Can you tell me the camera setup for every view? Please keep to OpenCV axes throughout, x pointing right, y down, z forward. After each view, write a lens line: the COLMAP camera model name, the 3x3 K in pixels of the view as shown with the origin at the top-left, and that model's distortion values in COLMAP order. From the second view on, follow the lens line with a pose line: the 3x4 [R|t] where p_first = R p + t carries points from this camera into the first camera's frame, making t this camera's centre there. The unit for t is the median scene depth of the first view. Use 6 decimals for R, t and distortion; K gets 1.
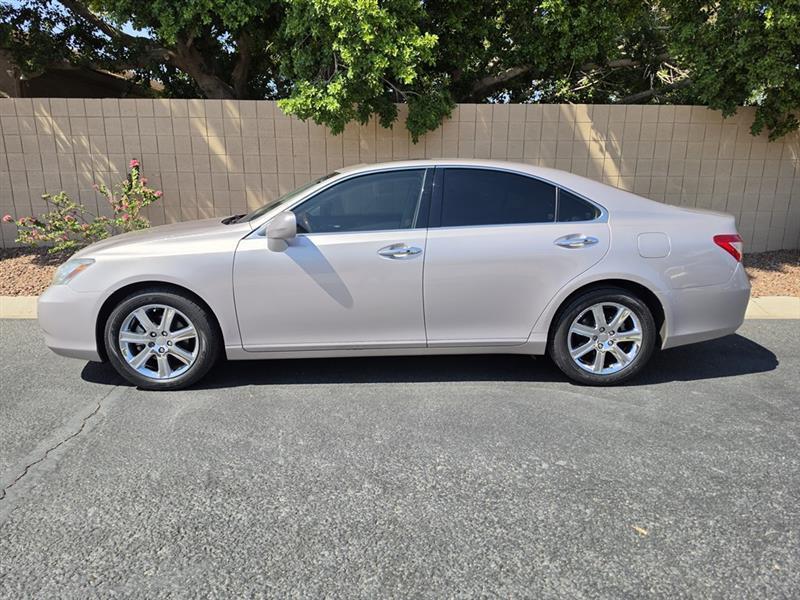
lens RADIAL K [[560.6, 0, 393.0], [0, 560.6, 292.3], [0, 0, 1]] dist [0.066685, -0.079467]
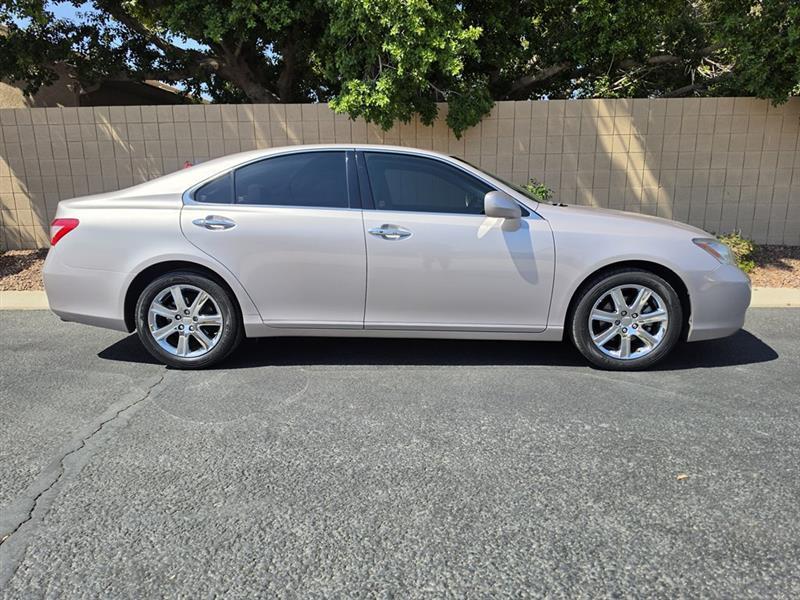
lens RADIAL K [[560.6, 0, 393.0], [0, 560.6, 292.3], [0, 0, 1]] dist [0.066685, -0.079467]
pose [[0.997962, -0.001291, -0.063791, -0.020347], [-0.000179, 0.999734, -0.023043, 0.090518], [0.063804, 0.023007, 0.997697, -0.059828]]
